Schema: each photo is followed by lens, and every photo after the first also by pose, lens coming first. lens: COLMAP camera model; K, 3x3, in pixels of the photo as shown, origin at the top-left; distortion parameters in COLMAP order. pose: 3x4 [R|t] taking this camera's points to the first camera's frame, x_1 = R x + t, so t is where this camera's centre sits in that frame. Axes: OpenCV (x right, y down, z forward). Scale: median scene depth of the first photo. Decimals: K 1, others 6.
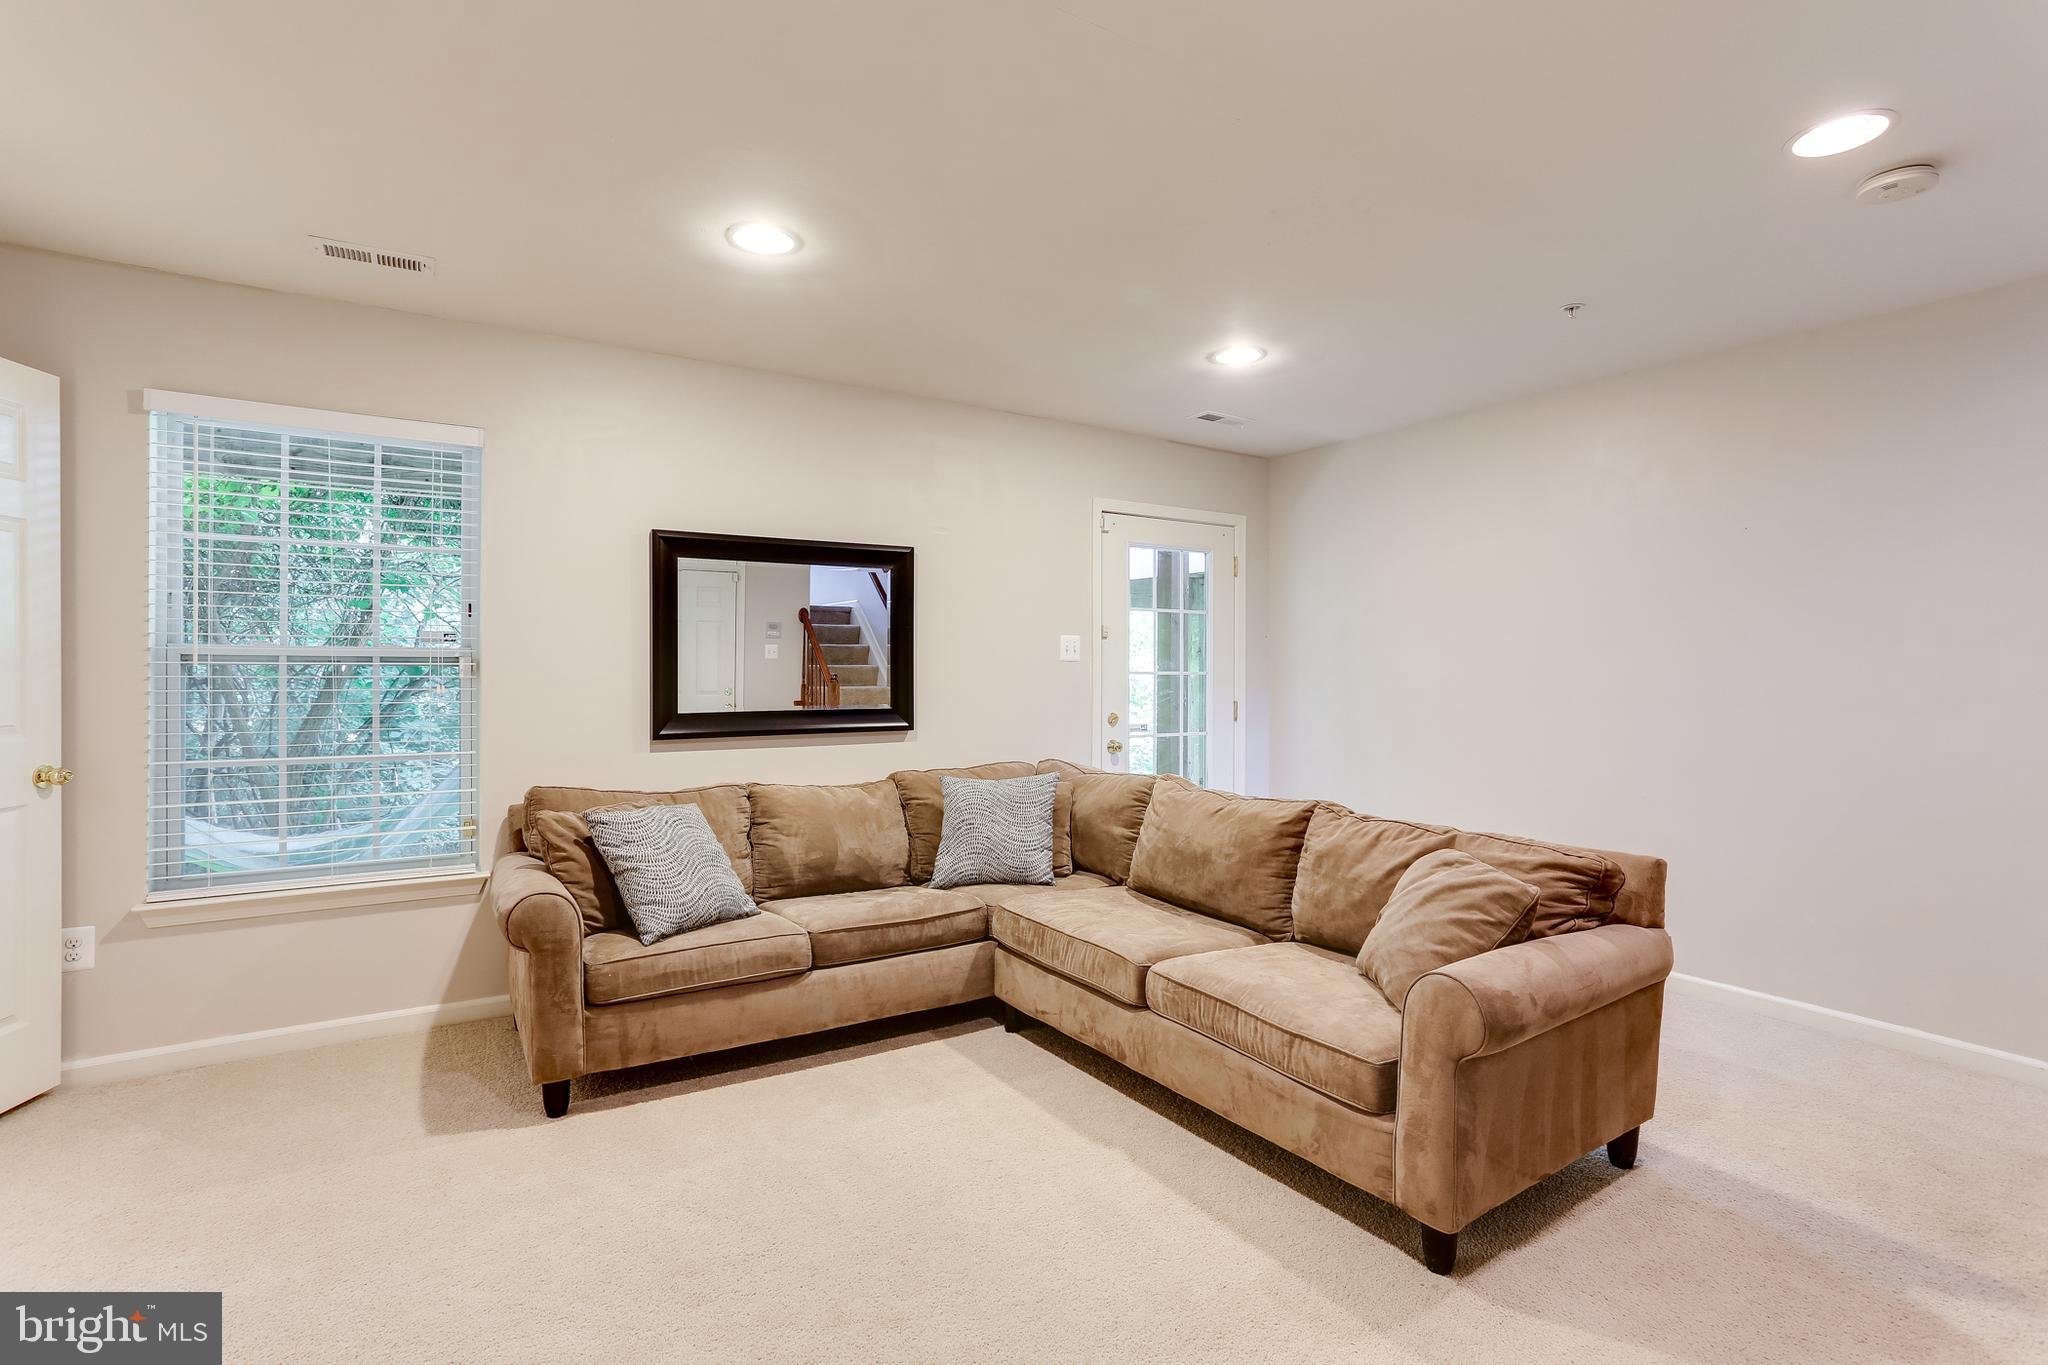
lens RADIAL K [[994.4, 0, 1022.7], [0, 994.4, 674.2], [0, 0, 1]] dist [-0.039262, 0.022890]
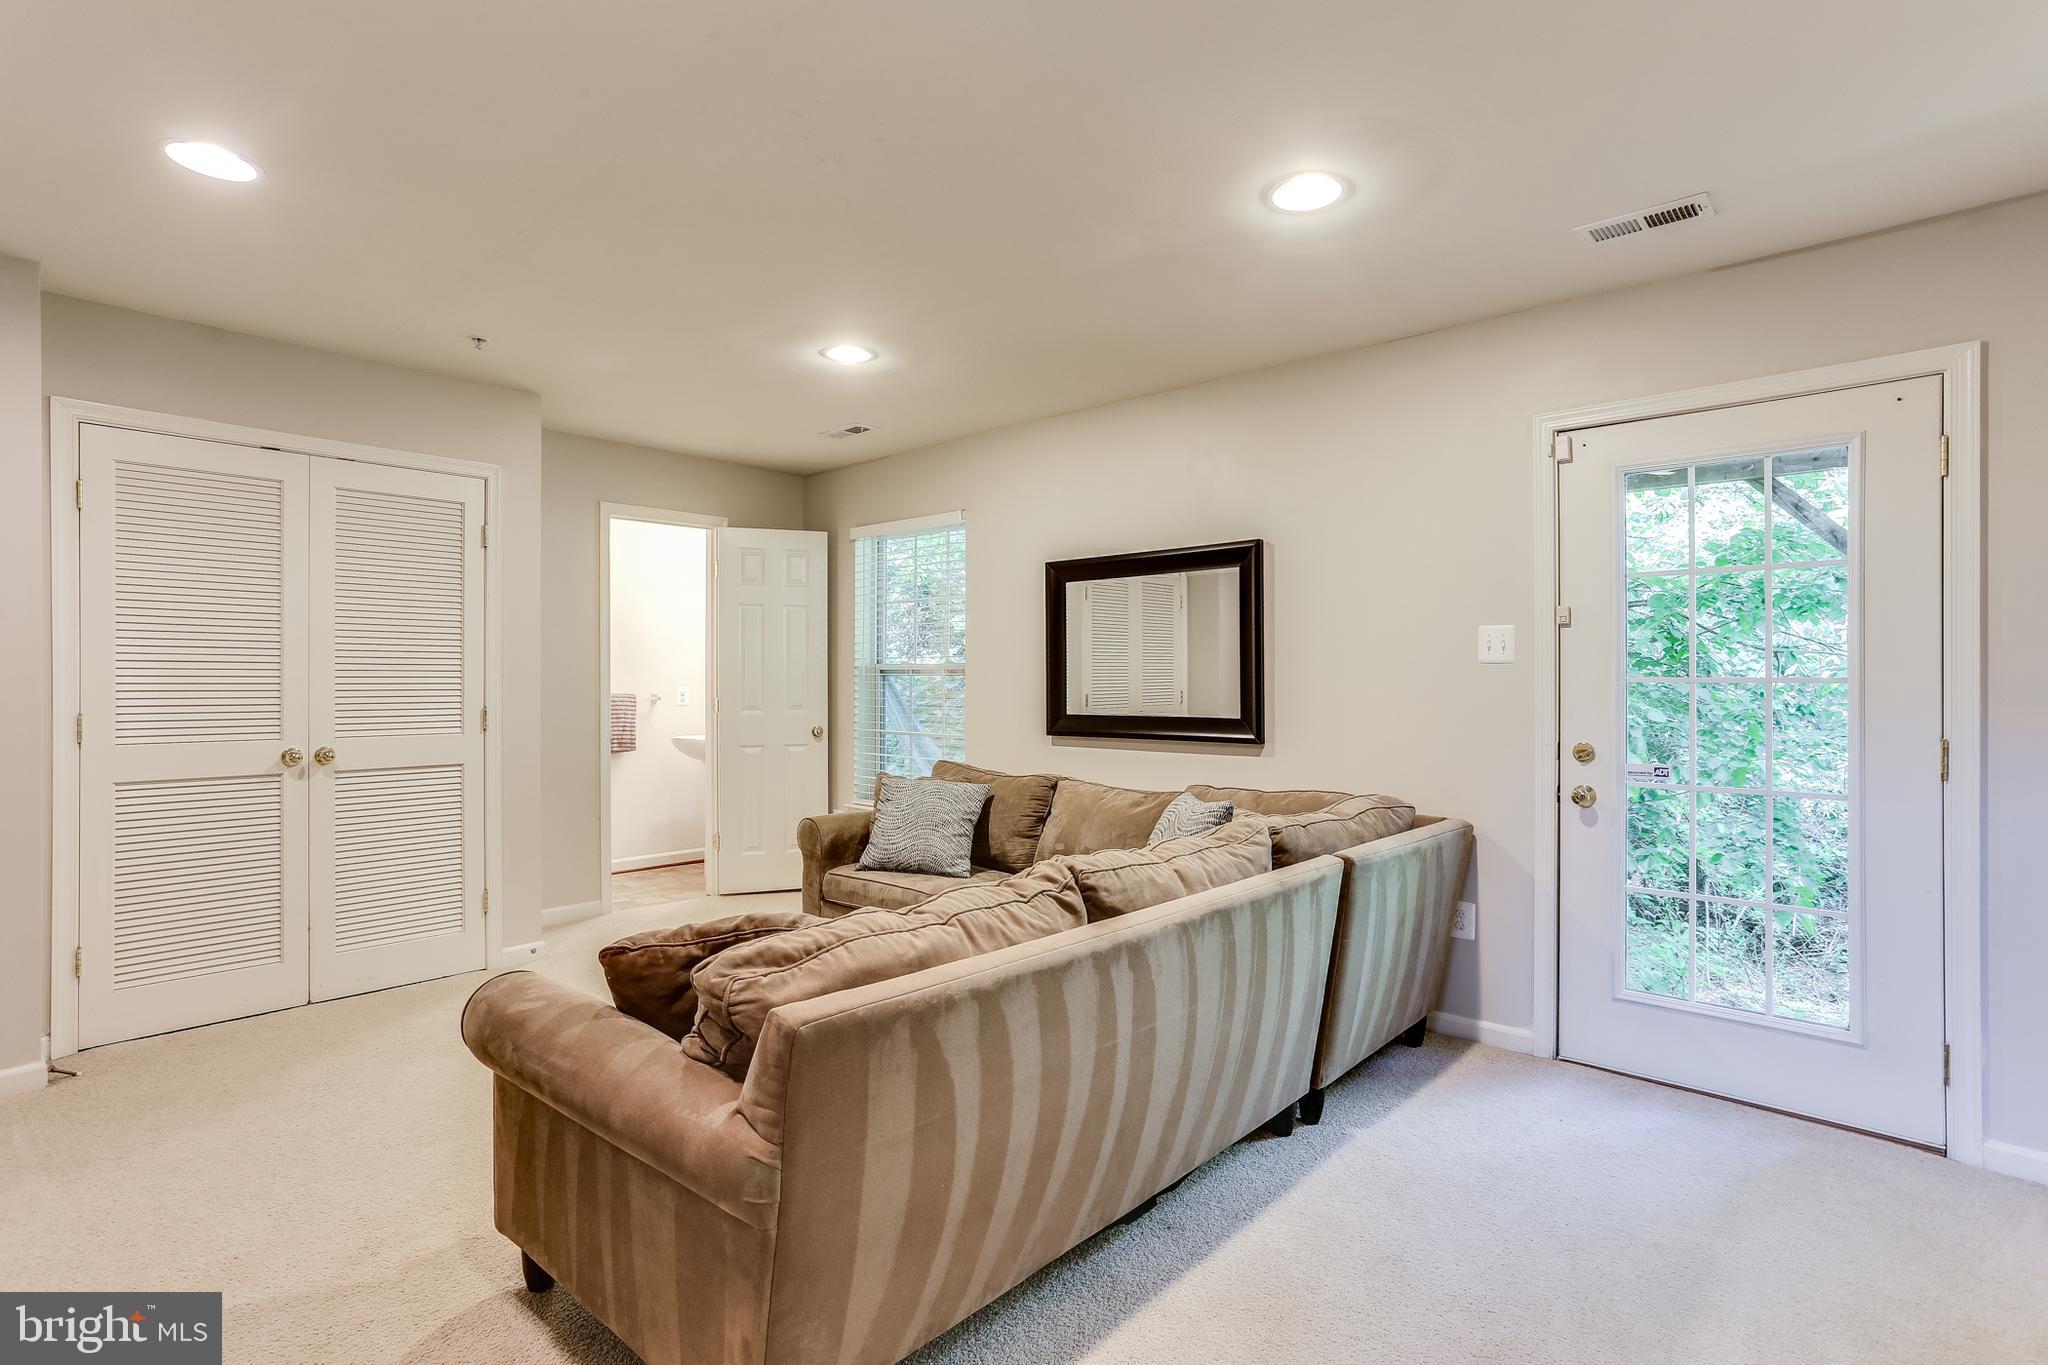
lens RADIAL K [[994.4, 0, 1022.7], [0, 994.4, 674.2], [0, 0, 1]] dist [-0.039262, 0.022890]
pose [[0.245116, -0.003714, -0.969487, 0.796377], [-0.001042, 0.999991, -0.004094, -0.002587], [0.969493, 0.002014, 0.245110, 0.655280]]
